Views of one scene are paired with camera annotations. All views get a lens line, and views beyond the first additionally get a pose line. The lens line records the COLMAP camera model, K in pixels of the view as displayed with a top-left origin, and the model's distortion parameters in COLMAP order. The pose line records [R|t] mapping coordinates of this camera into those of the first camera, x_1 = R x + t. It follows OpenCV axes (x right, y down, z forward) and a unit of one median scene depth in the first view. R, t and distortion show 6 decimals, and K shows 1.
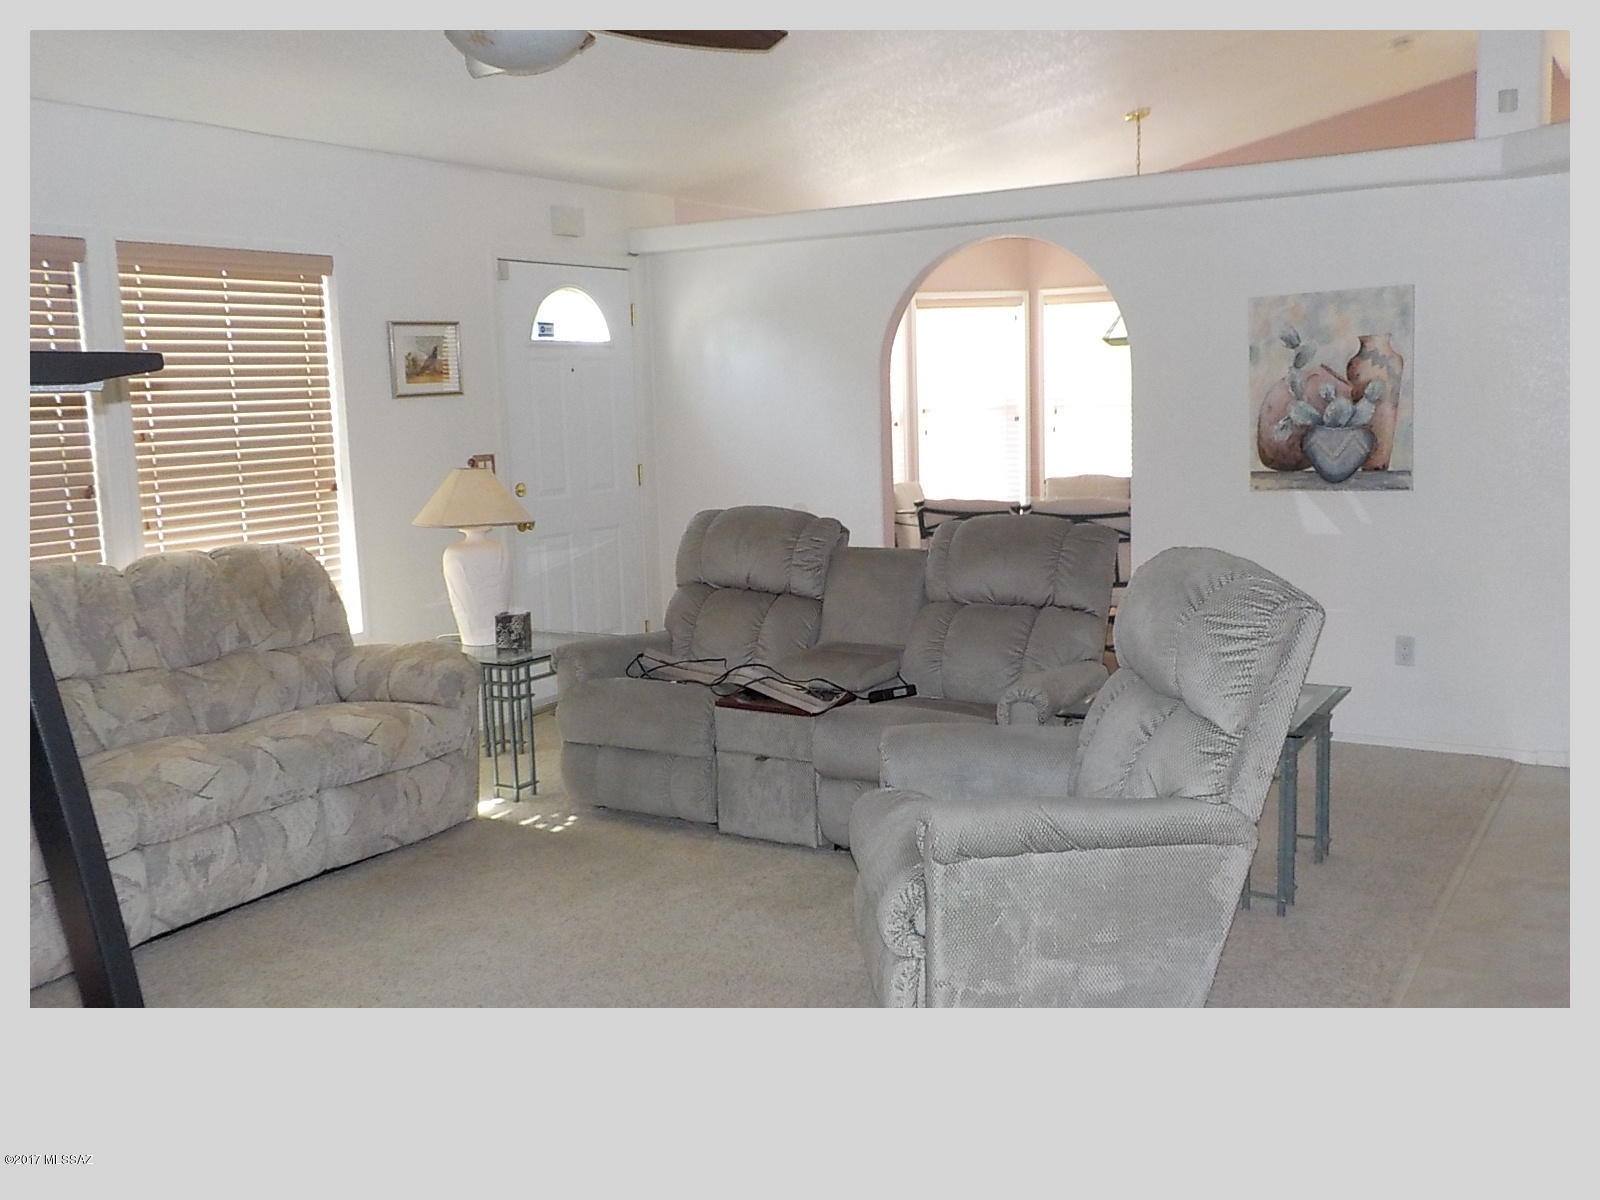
lens RADIAL K [[1454.8, 0, 798.1], [0, 1454.8, 600.5], [0, 0, 1]] dist [-0.001285, 0.000000]
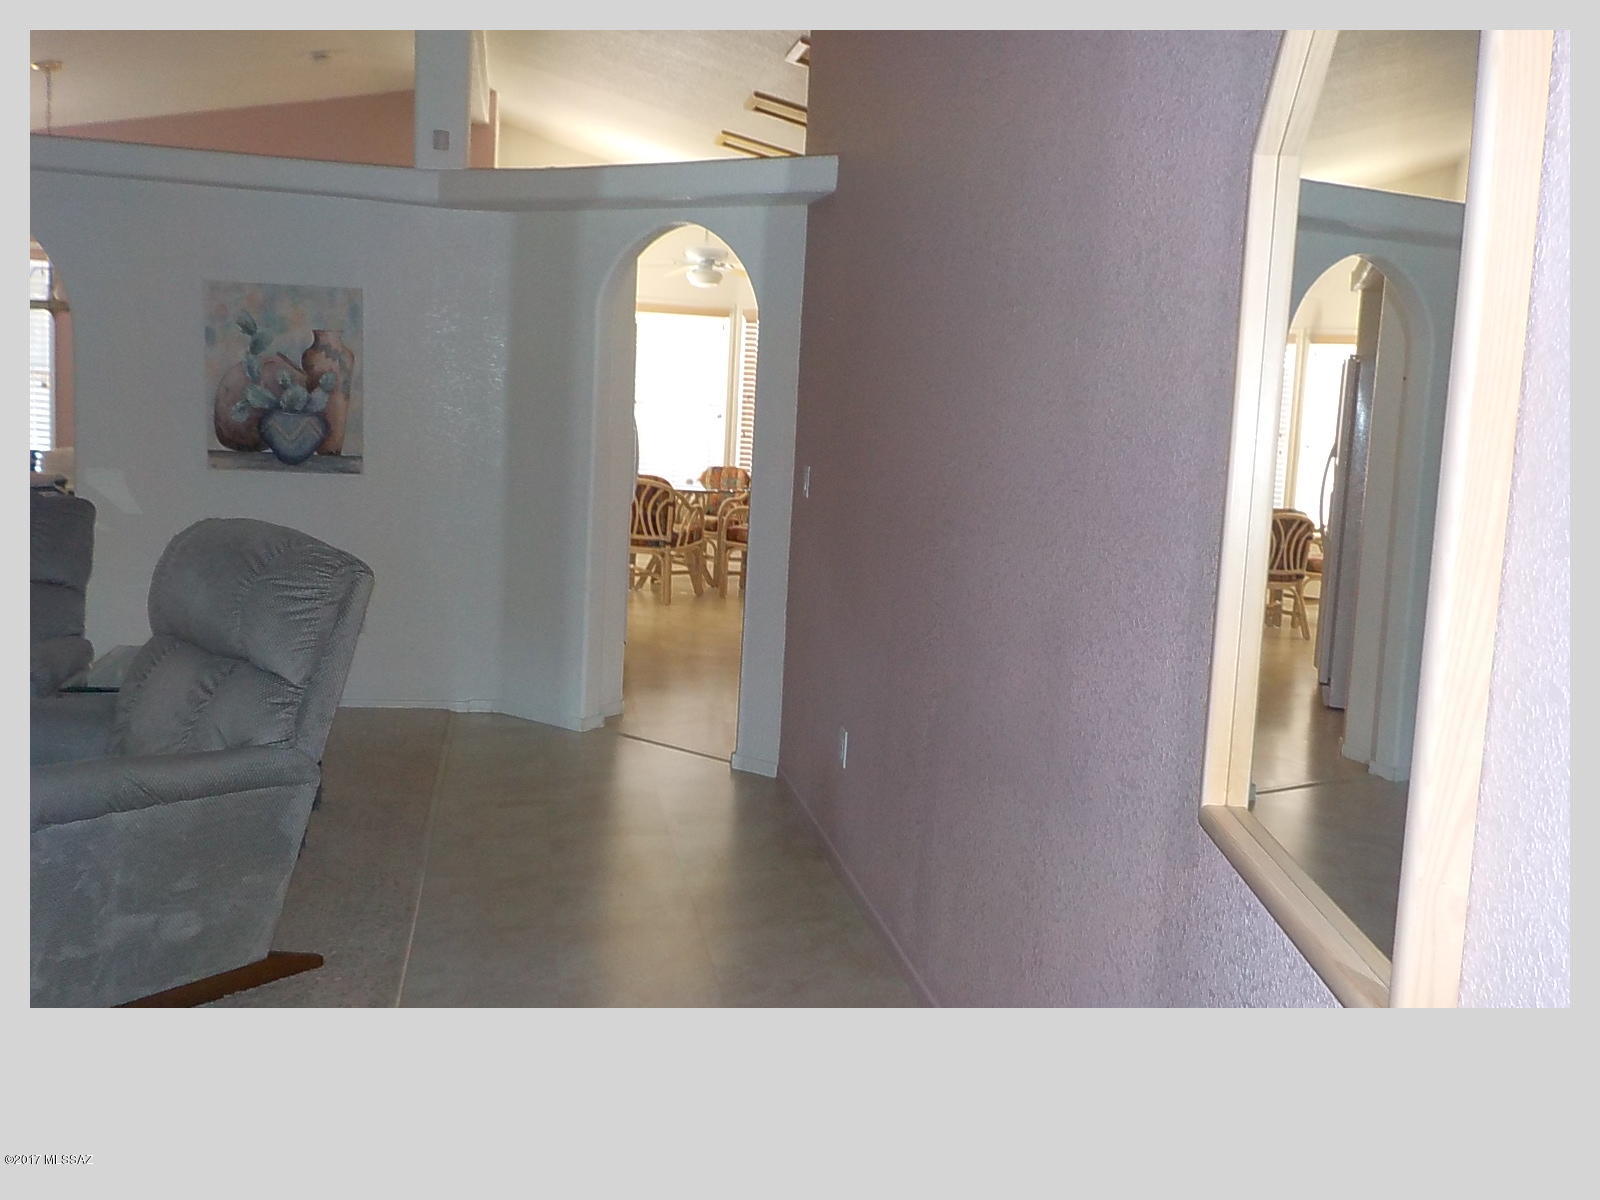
lens RADIAL K [[1454.8, 0, 801.4], [0, 1454.8, 596.7], [0, 0, 1]] dist [-0.001285, 0.000000]
pose [[0.729916, -0.018344, 0.683290, -0.092624], [0.012899, 0.999831, 0.013063, 0.007456], [-0.683415, -0.000721, 0.730030, -0.039109]]
